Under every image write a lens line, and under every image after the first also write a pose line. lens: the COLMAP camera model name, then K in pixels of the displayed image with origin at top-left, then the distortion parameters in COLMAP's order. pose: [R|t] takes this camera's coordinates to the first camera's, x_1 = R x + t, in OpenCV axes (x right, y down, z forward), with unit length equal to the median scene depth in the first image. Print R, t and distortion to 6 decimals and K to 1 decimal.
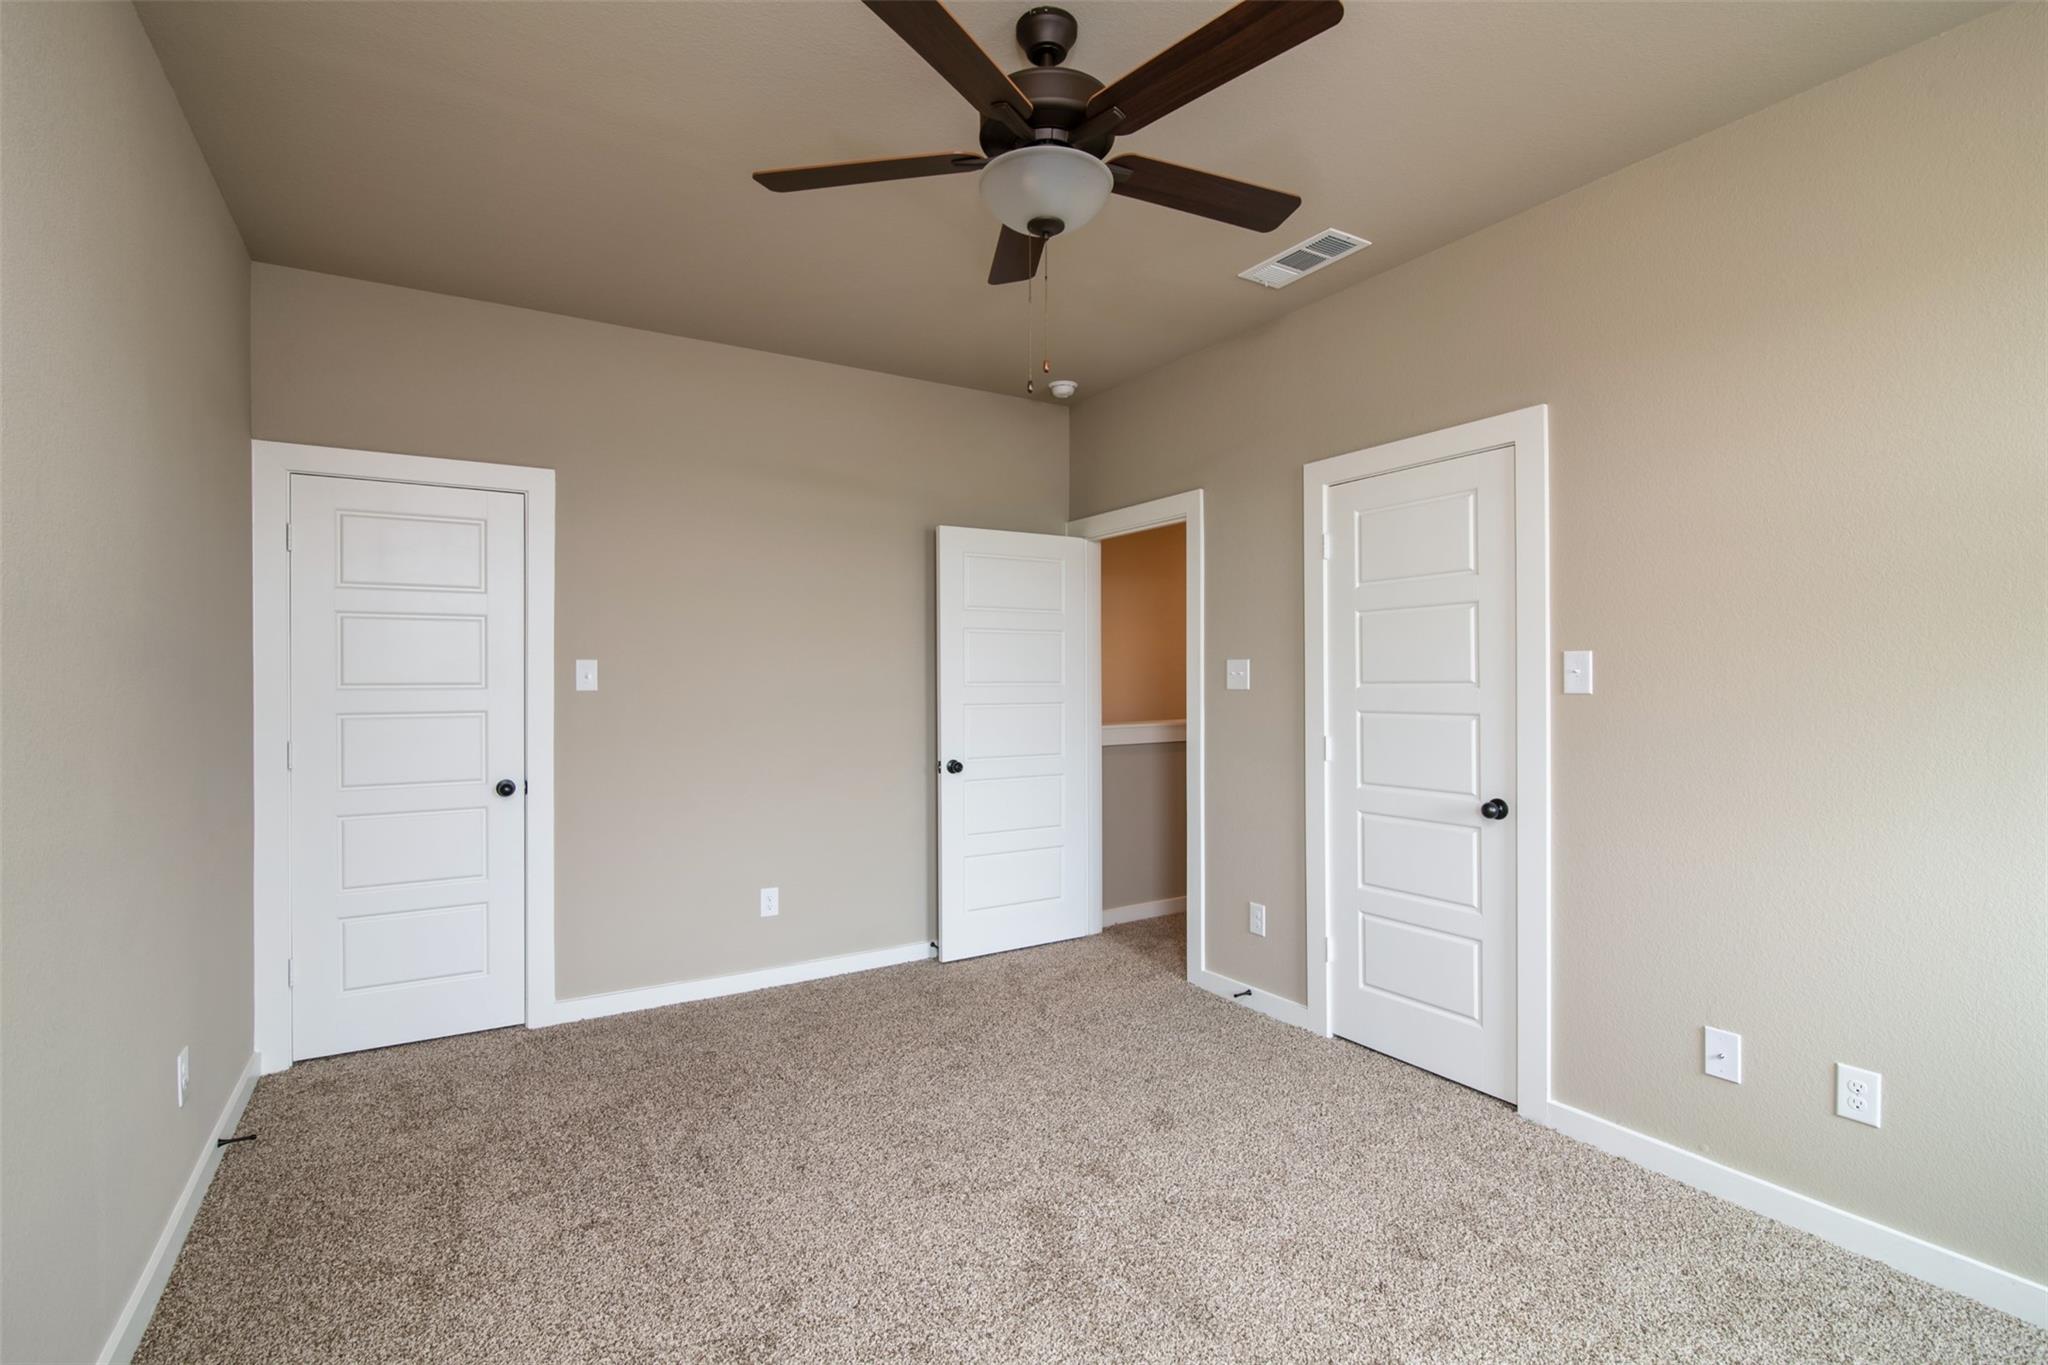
lens RADIAL K [[920.5, 0, 1024.0], [0, 920.5, 682.5], [0, 0, 1]] dist [0.001249, 0.000131]
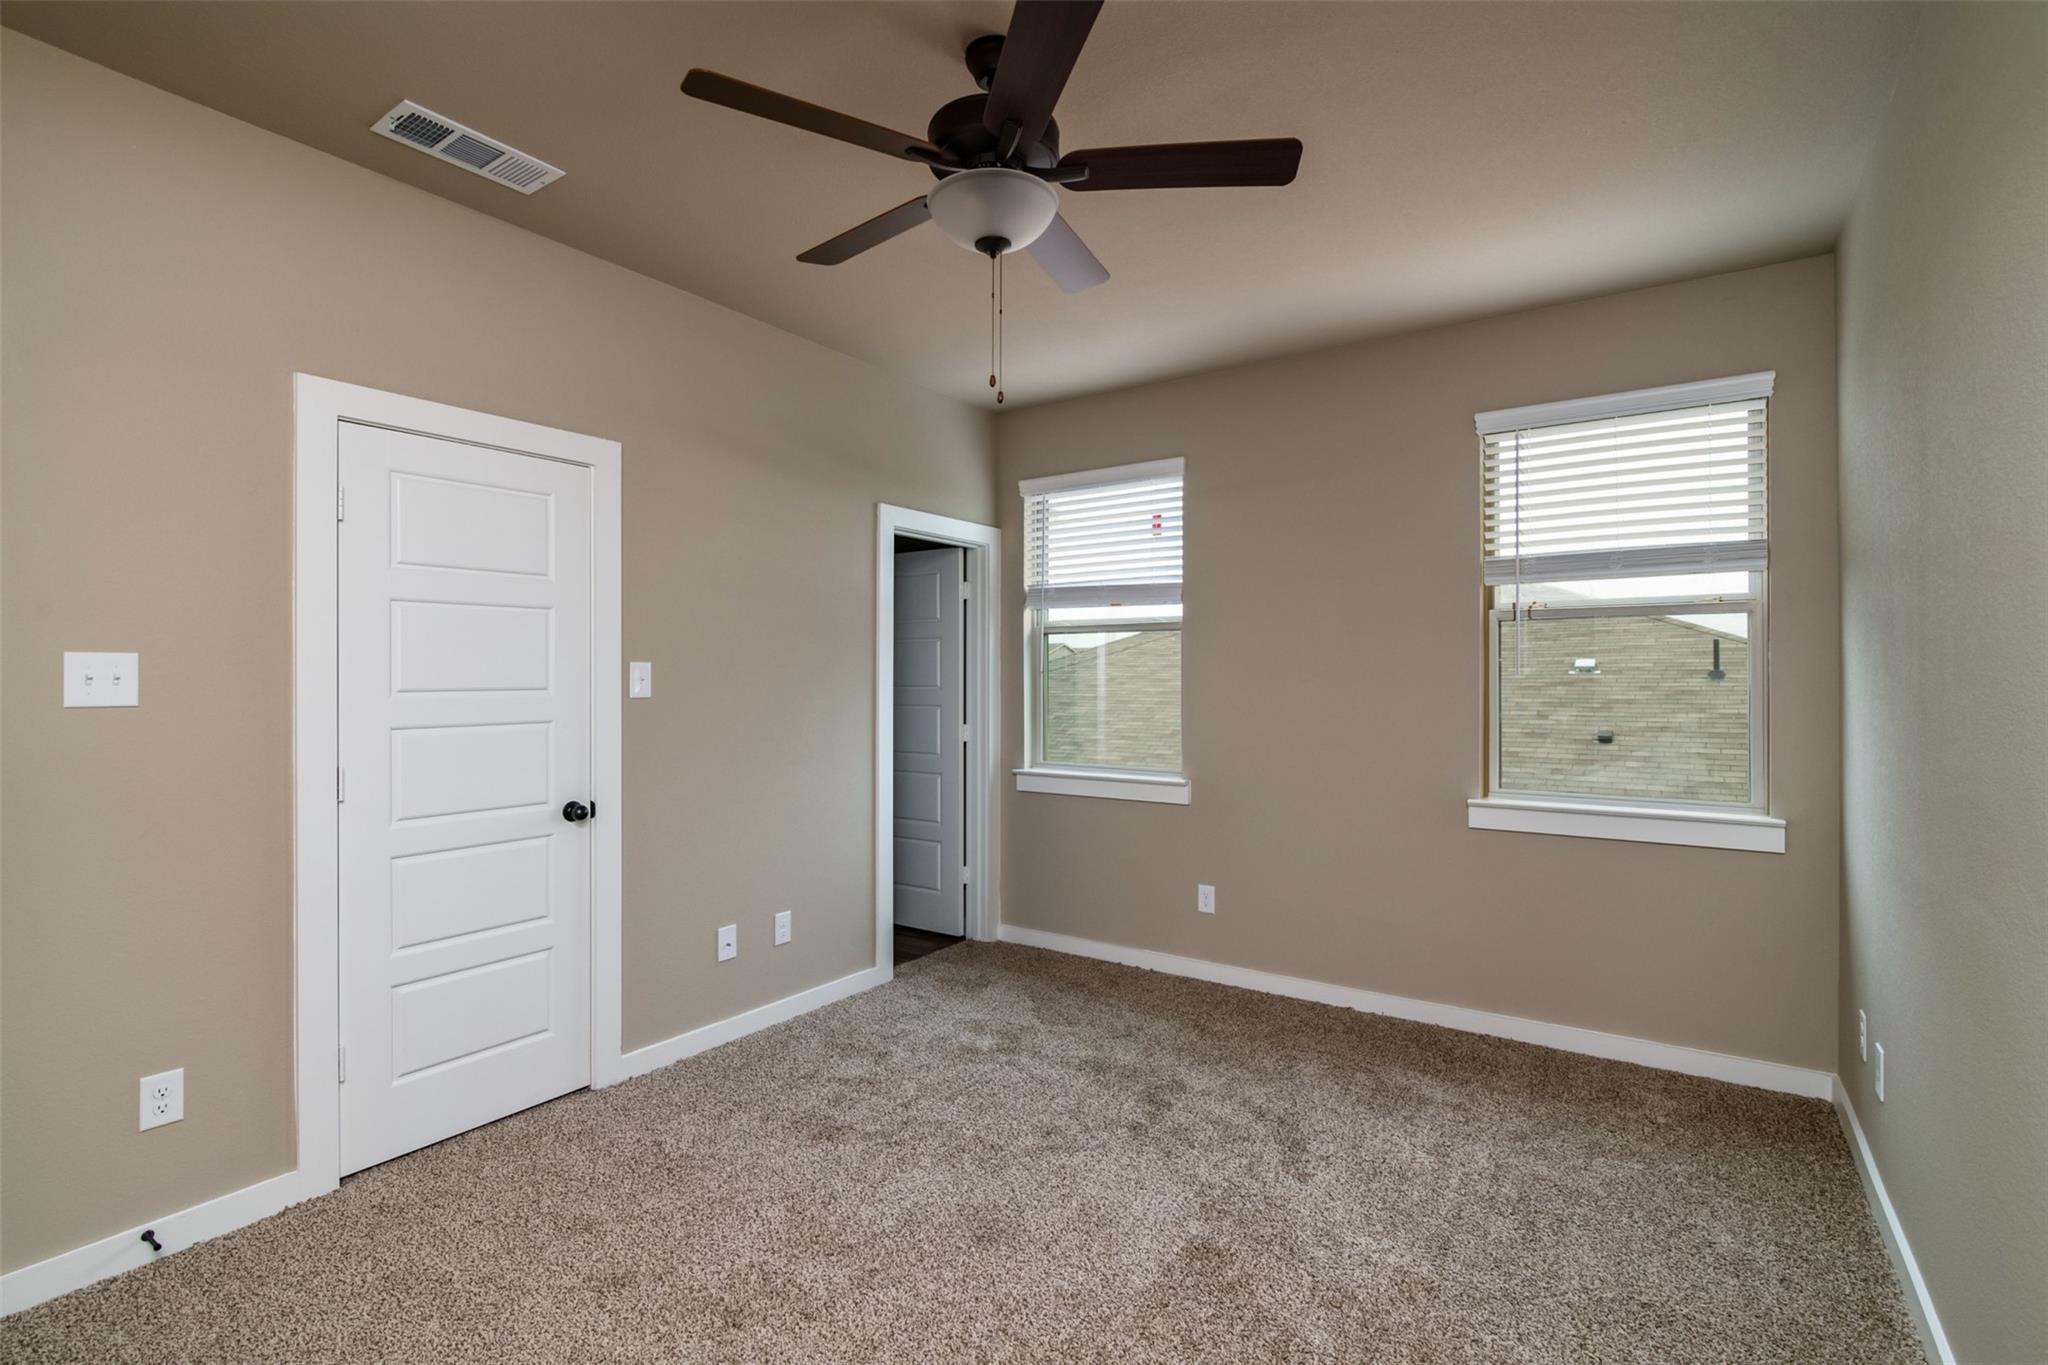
lens RADIAL K [[965.0, 0, 1026.1], [0, 965.0, 673.7], [0, 0, 1]] dist [-0.056490, 0.000034]
pose [[-0.409615, 0.004972, 0.912245, -0.692787], [0.002870, 0.999987, -0.004162, -0.012200], [-0.912254, 0.000914, -0.409624, 1.016121]]
